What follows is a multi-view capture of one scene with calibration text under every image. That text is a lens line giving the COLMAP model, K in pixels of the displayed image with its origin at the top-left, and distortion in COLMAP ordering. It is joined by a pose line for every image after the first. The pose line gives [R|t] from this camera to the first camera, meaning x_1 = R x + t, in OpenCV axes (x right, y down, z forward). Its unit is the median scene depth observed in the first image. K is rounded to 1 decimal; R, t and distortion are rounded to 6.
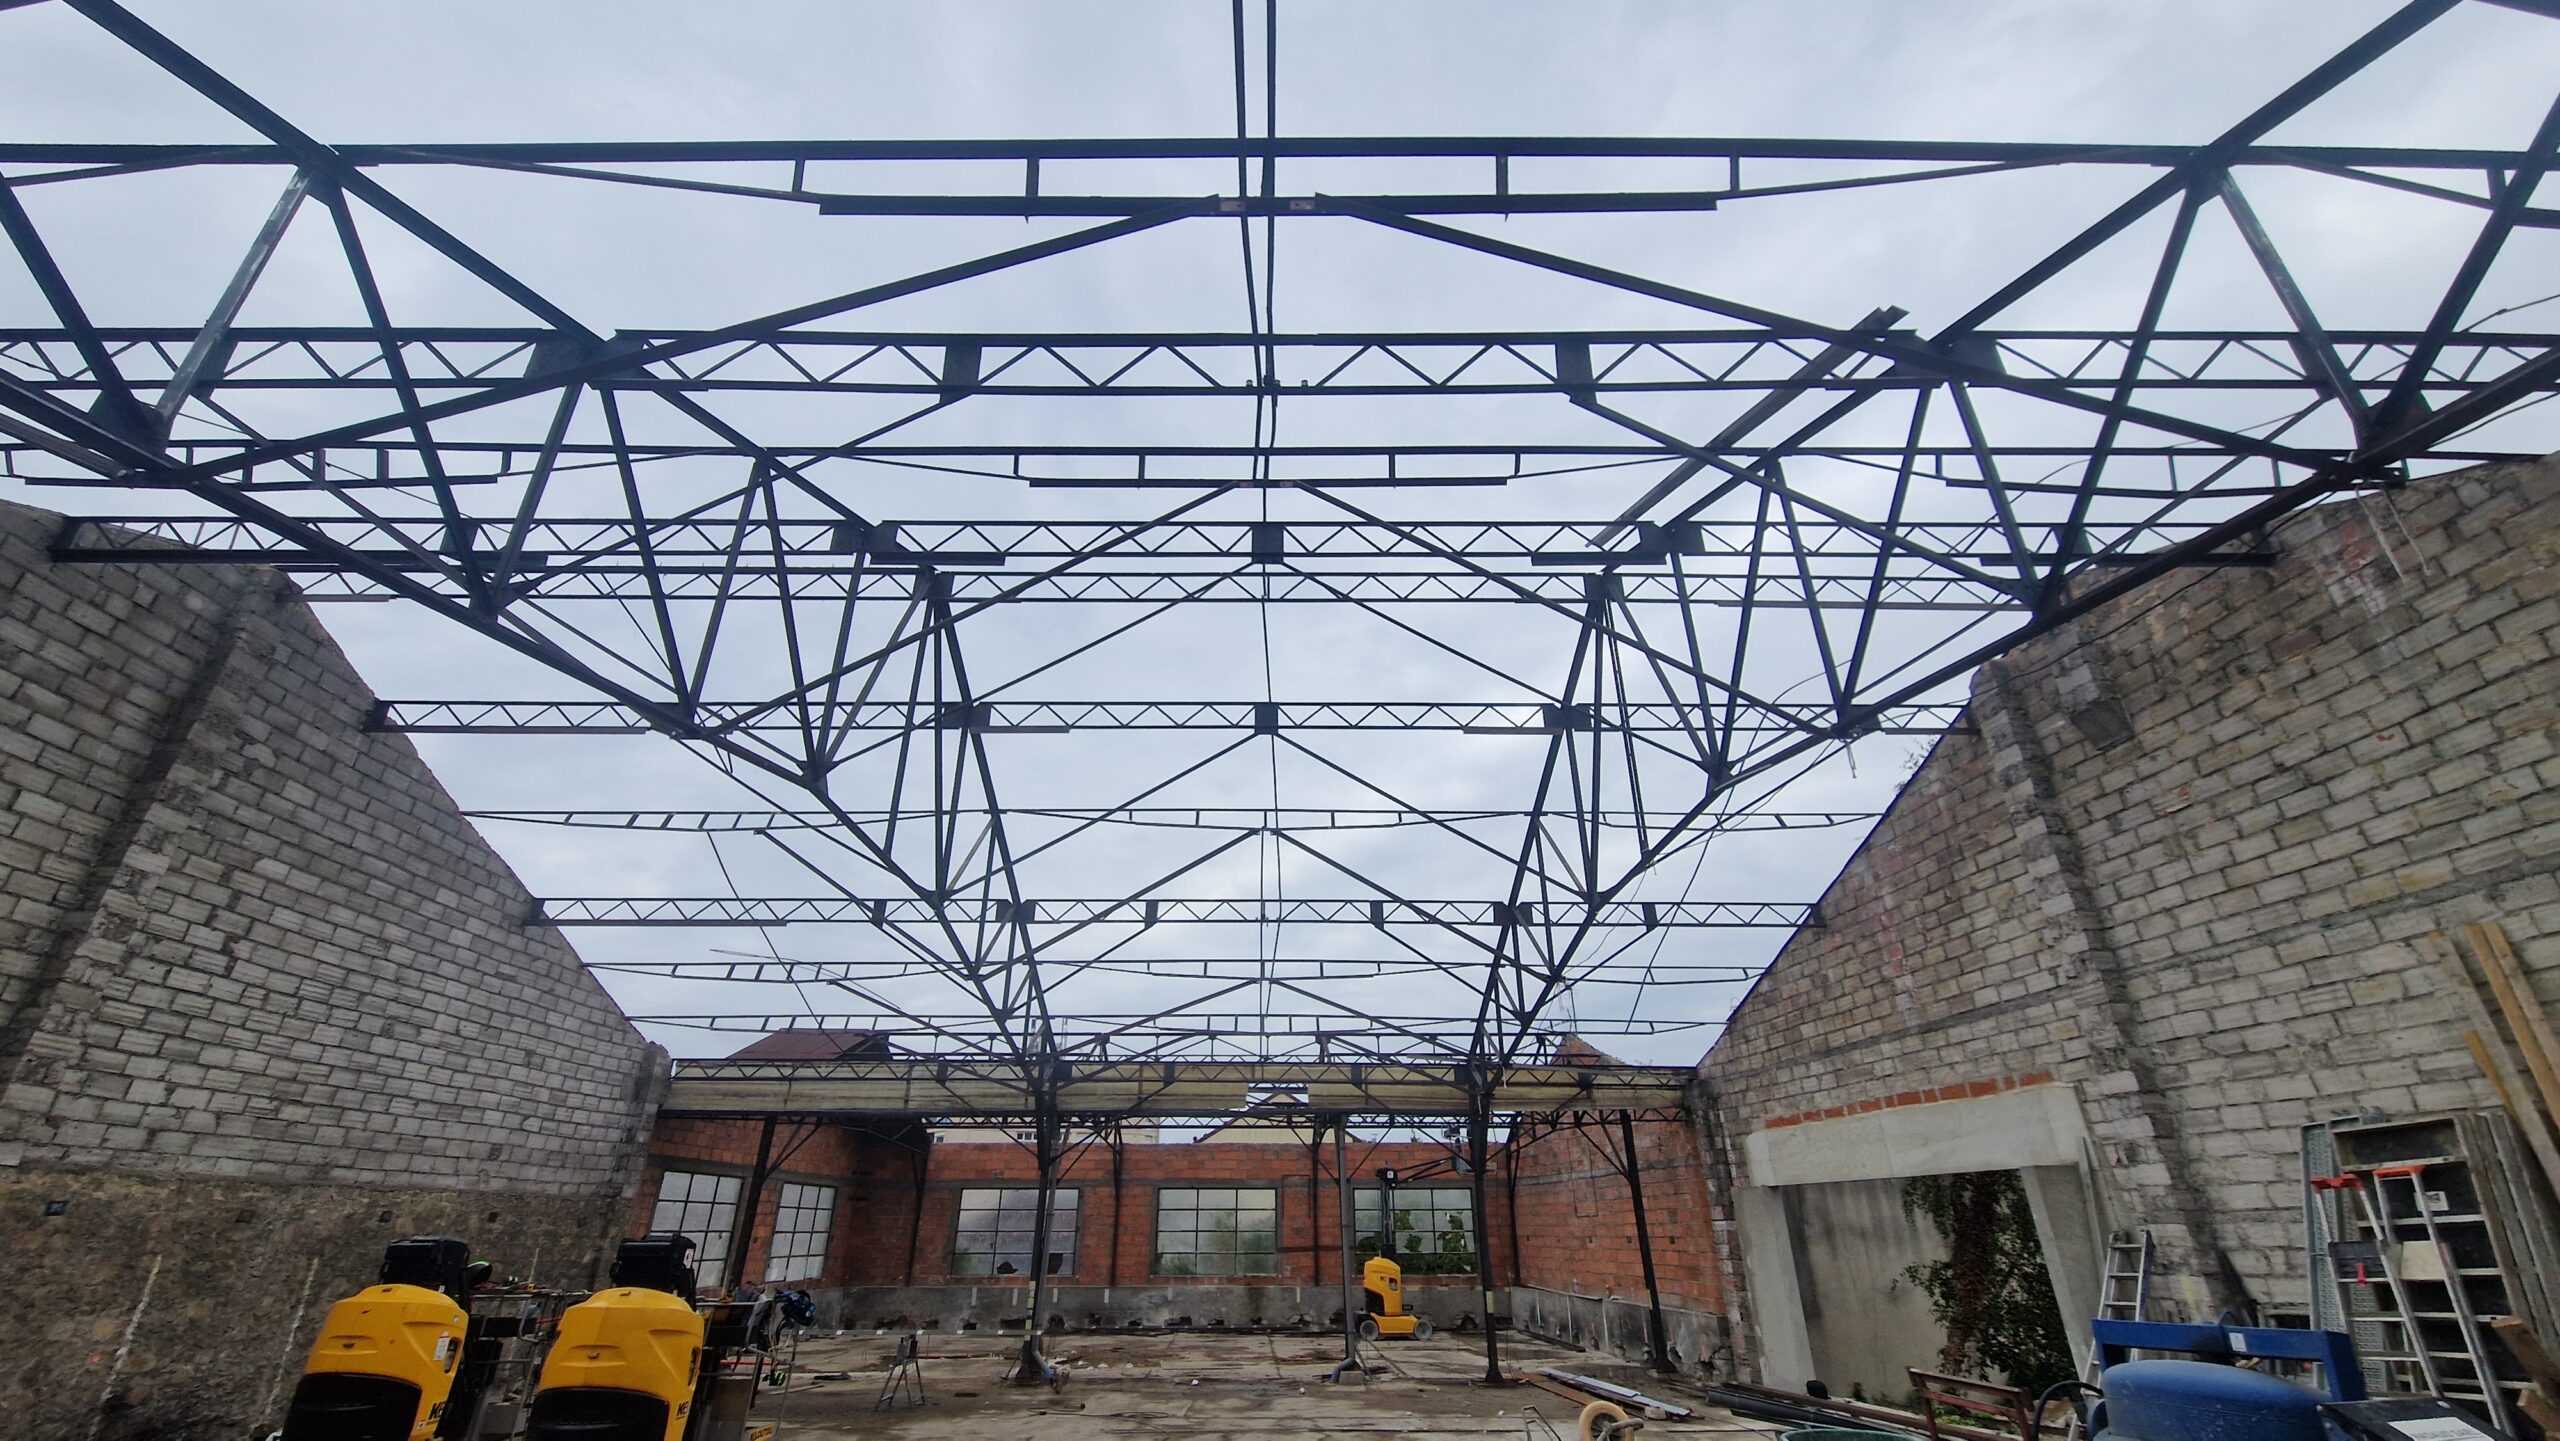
lens RADIAL K [[1047.7, 0, 1272.6], [0, 1047.7, 735.6], [0, 0, 1]] dist [0.001483, -0.000585]
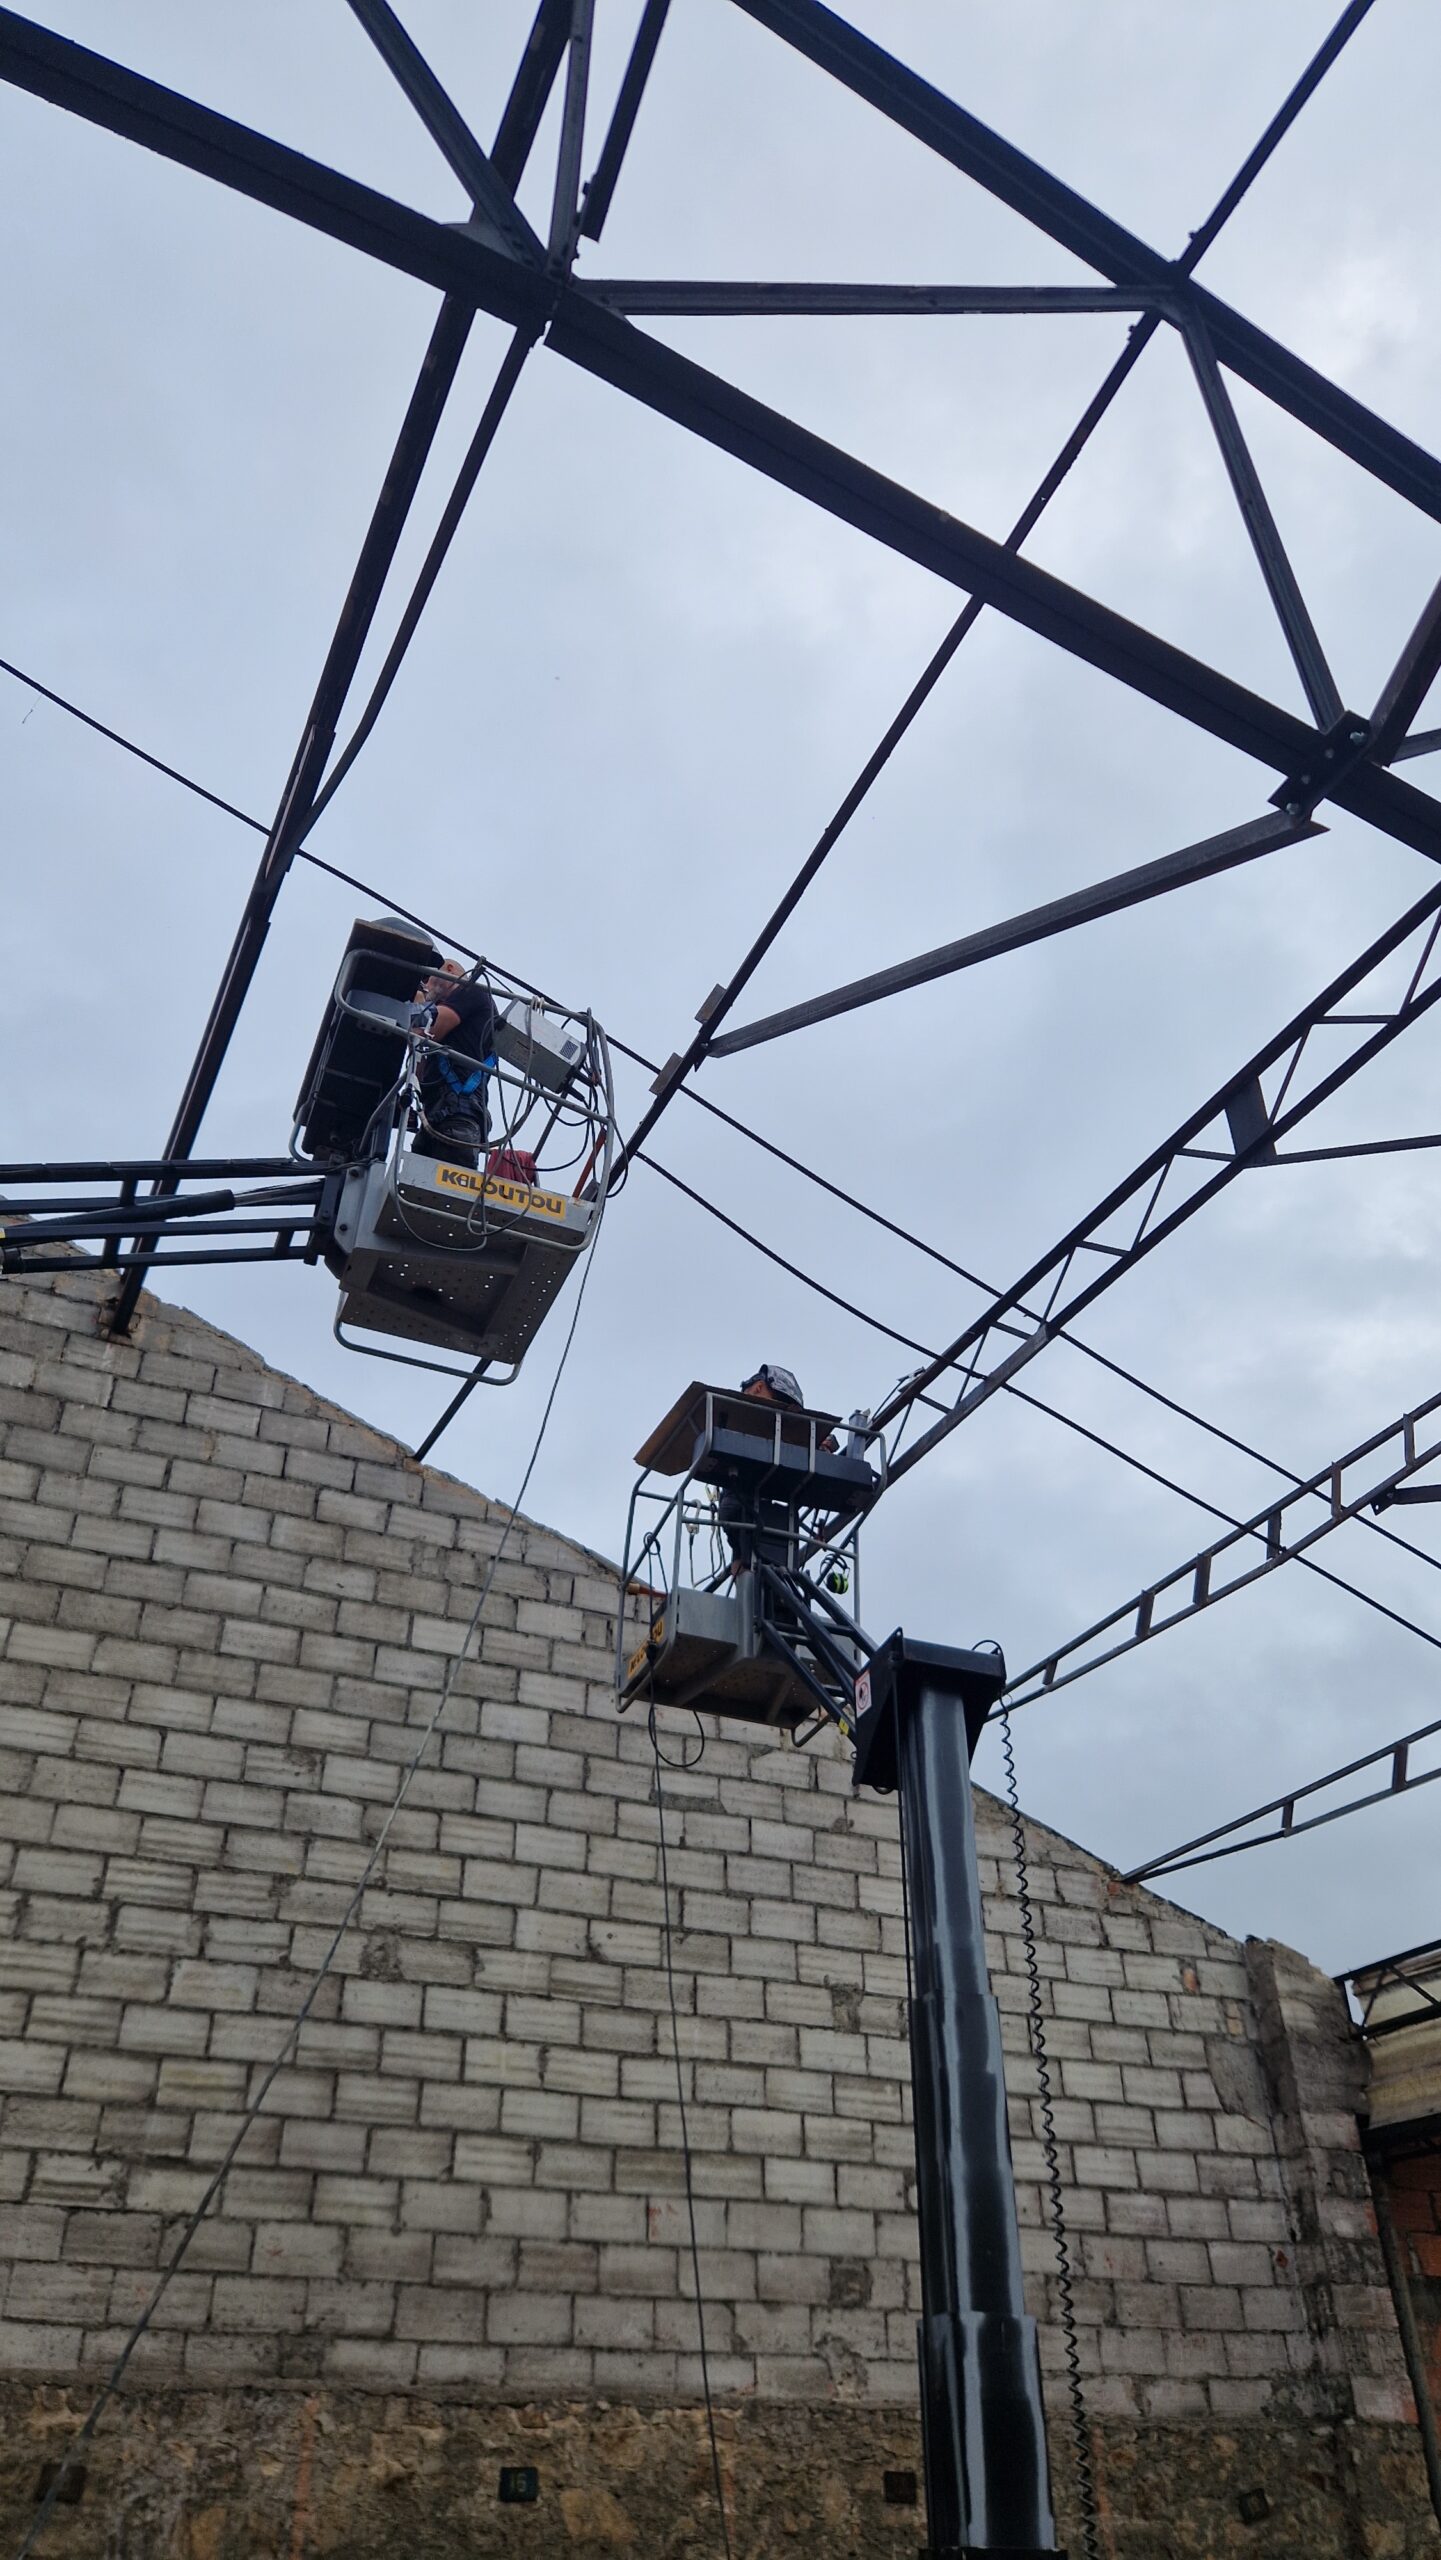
lens RADIAL K [[1718.0, 0, 716.0], [0, 1718.0, 1269.5], [0, 0, 1]] dist [0.043641, -0.025816]
pose [[0.424709, -0.547565, -0.720968, -0.147938], [0.389466, 0.829408, -0.400497, 0.334018], [0.817275, -0.110698, 0.565515, 0.673778]]
